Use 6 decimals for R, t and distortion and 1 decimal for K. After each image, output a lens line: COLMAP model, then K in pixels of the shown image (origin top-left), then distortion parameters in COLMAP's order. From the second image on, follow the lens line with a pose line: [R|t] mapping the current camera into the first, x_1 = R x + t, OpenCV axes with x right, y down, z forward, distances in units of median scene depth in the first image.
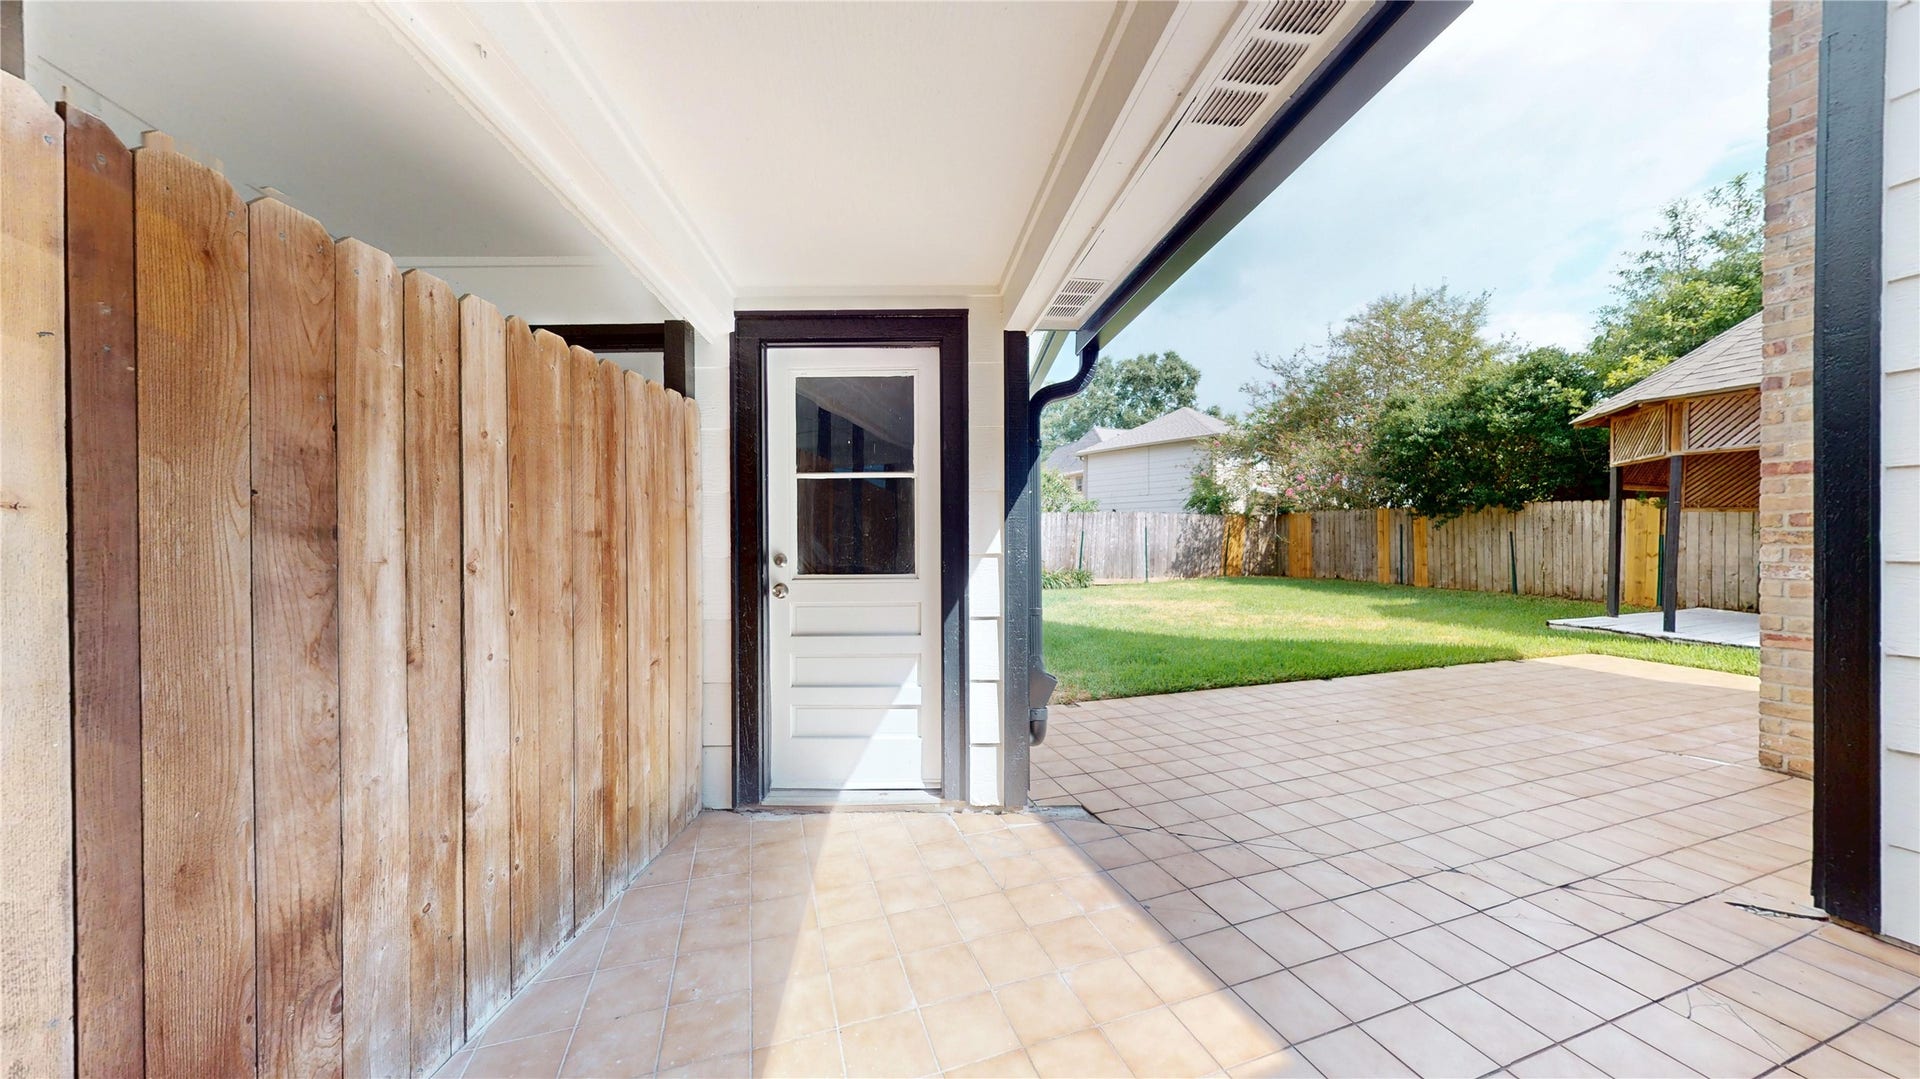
lens RADIAL K [[606.7, 0, 960.5], [0, 606.7, 542.5], [0, 0, 1]] dist [-0.000192, 0.000087]
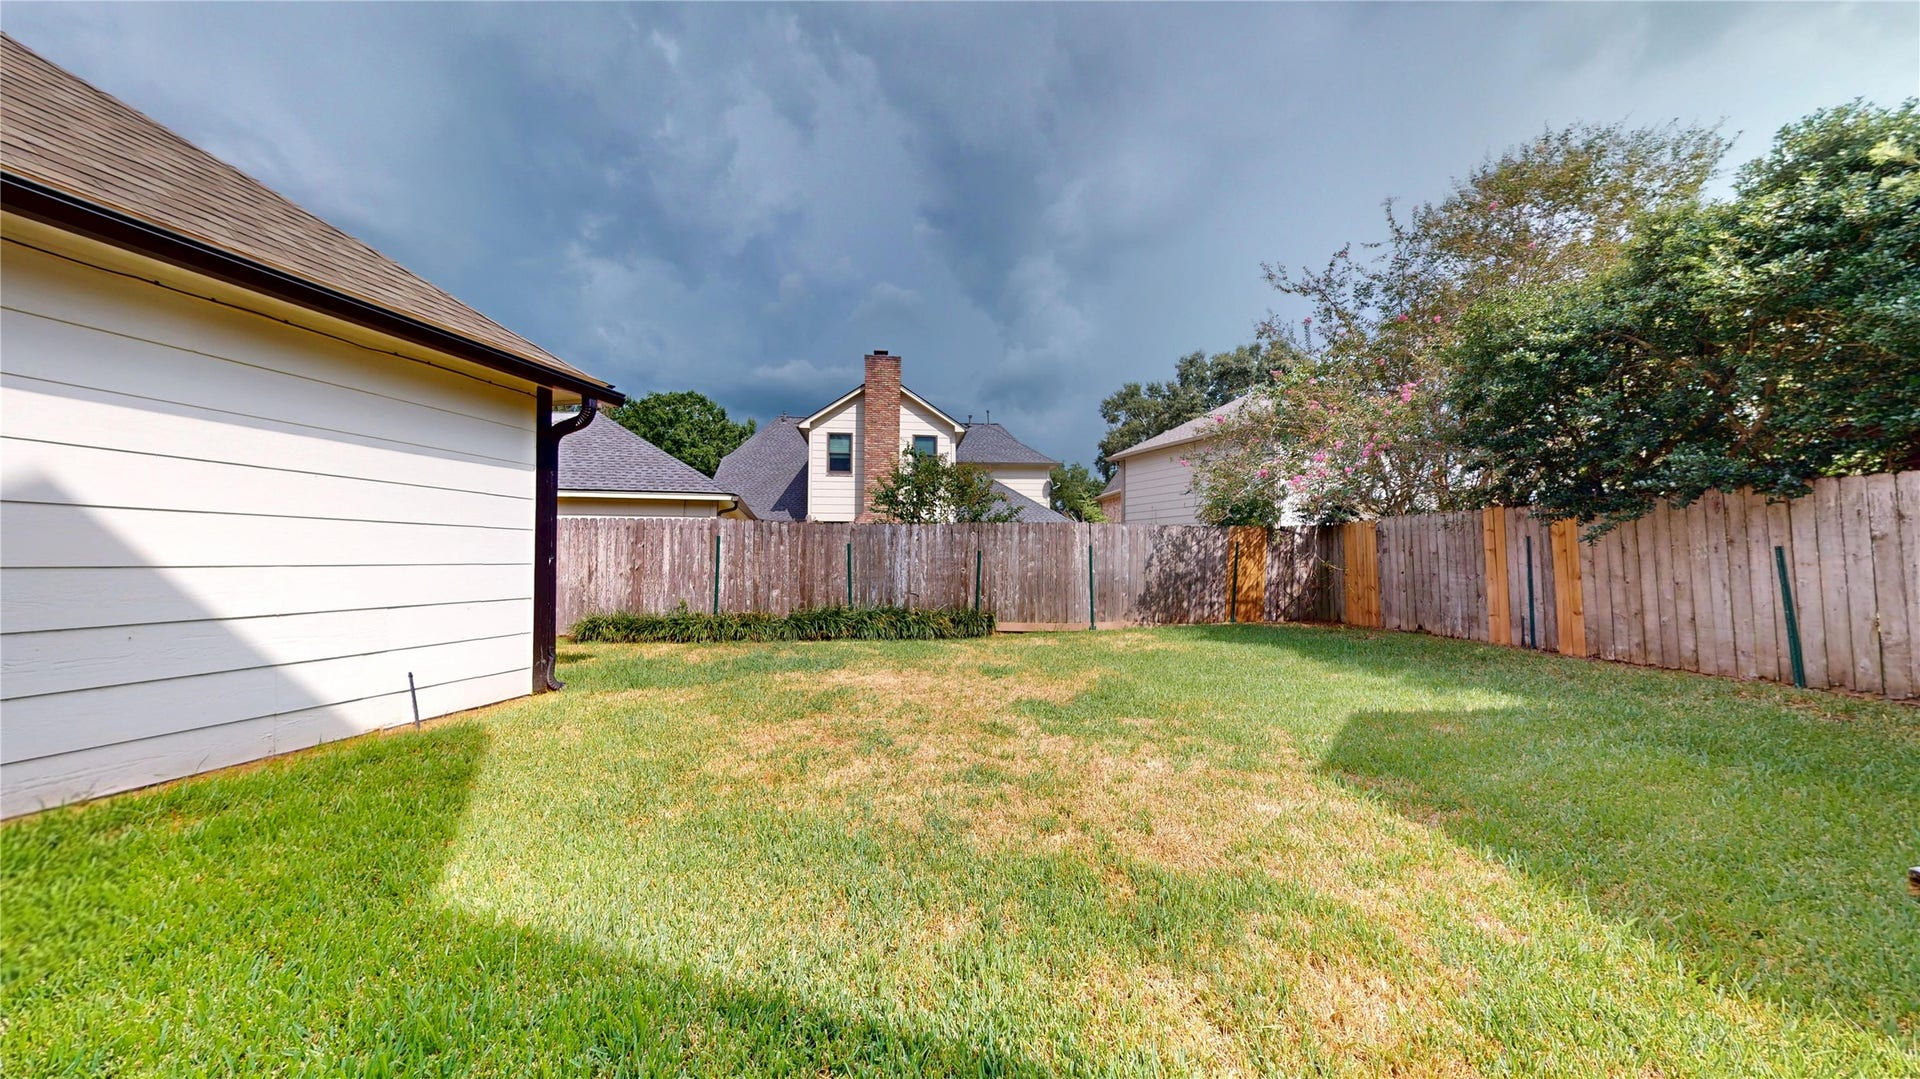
lens RADIAL K [[606.7, 0, 960.5], [0, 606.7, 542.5], [0, 0, 1]] dist [-0.000192, 0.000087]
pose [[0.976341, -0.006713, -0.216131, 0.394625], [-0.002310, 0.999137, -0.041464, -0.000639], [0.216223, 0.040983, 0.975484, 0.412027]]
